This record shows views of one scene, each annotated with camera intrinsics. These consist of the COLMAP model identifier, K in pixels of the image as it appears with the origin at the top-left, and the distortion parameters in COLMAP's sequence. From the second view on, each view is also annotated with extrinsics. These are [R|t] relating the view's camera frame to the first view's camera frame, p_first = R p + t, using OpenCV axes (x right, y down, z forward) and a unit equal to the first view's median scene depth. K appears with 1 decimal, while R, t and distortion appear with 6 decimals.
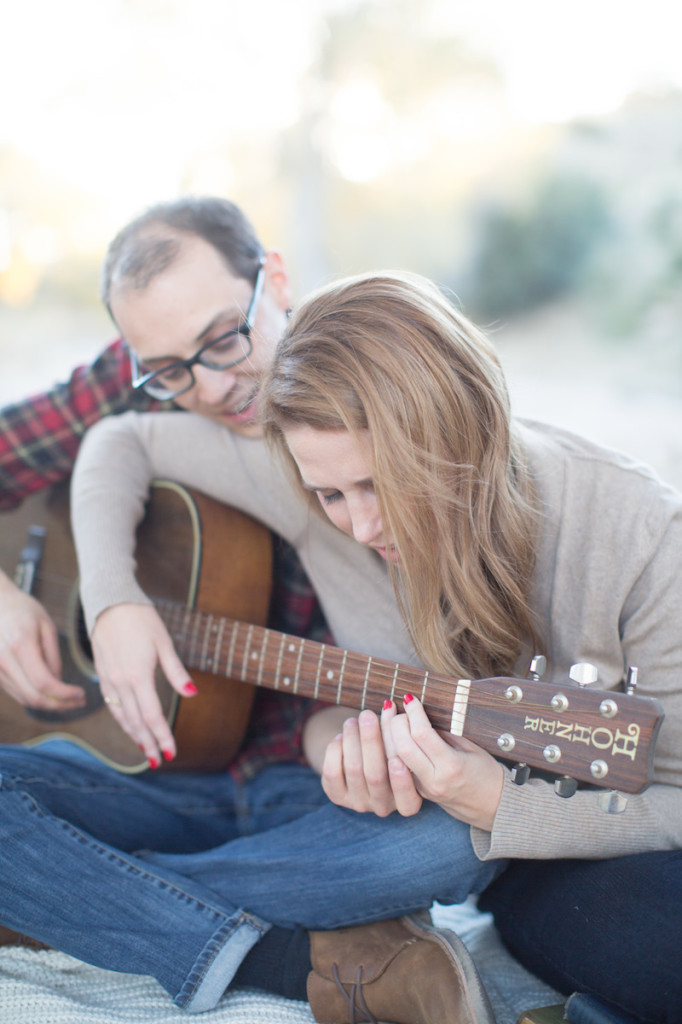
lens RADIAL K [[1464.2, 0, 341.0], [0, 1464.2, 512.0], [0, 0, 1]] dist [-0.186657, 0.381991]
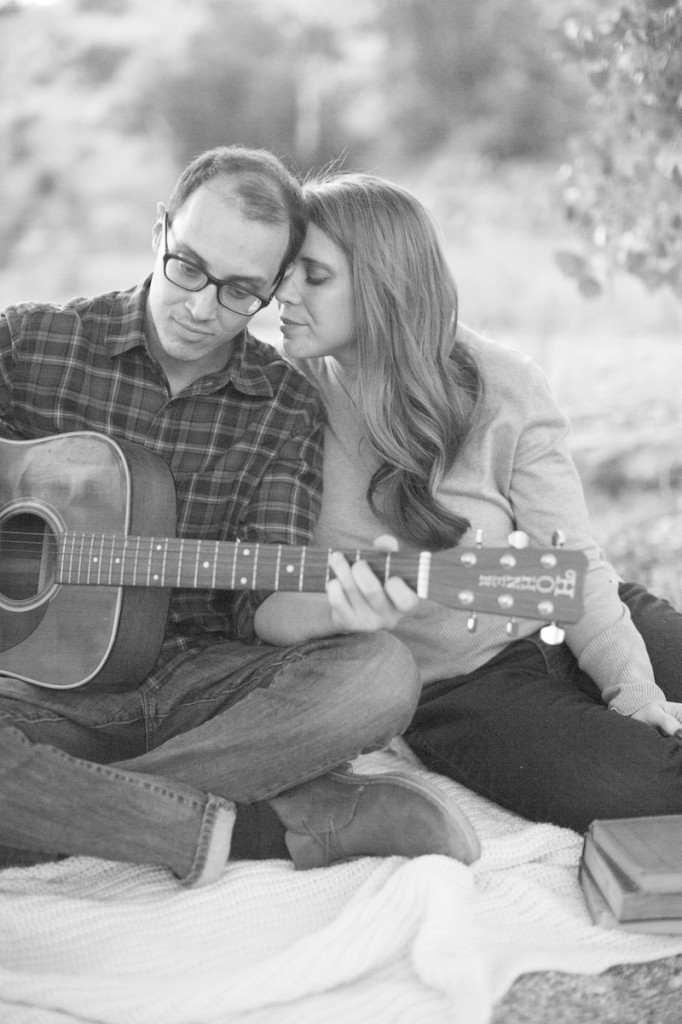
lens RADIAL K [[1464.2, 0, 341.0], [0, 1464.2, 512.0], [0, 0, 1]] dist [-0.186657, 0.381991]
pose [[0.906354, -0.095648, 0.411550, -0.437071], [0.074012, 0.994920, 0.068234, -0.024990], [-0.415986, -0.031385, 0.908829, -0.100751]]
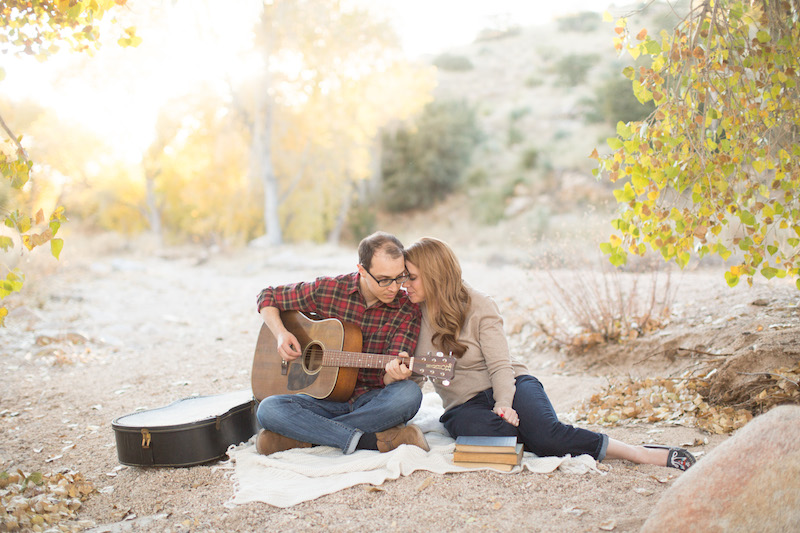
lens RADIAL K [[1143.9, 0, 400.0], [0, 1143.9, 266.5], [0, 0, 1]] dist [-0.186657, 0.381991]
pose [[0.993003, -0.056561, 0.103661, -0.243579], [0.064649, 0.994979, -0.076400, 0.086979], [-0.098819, 0.082567, 0.991674, -2.031364]]
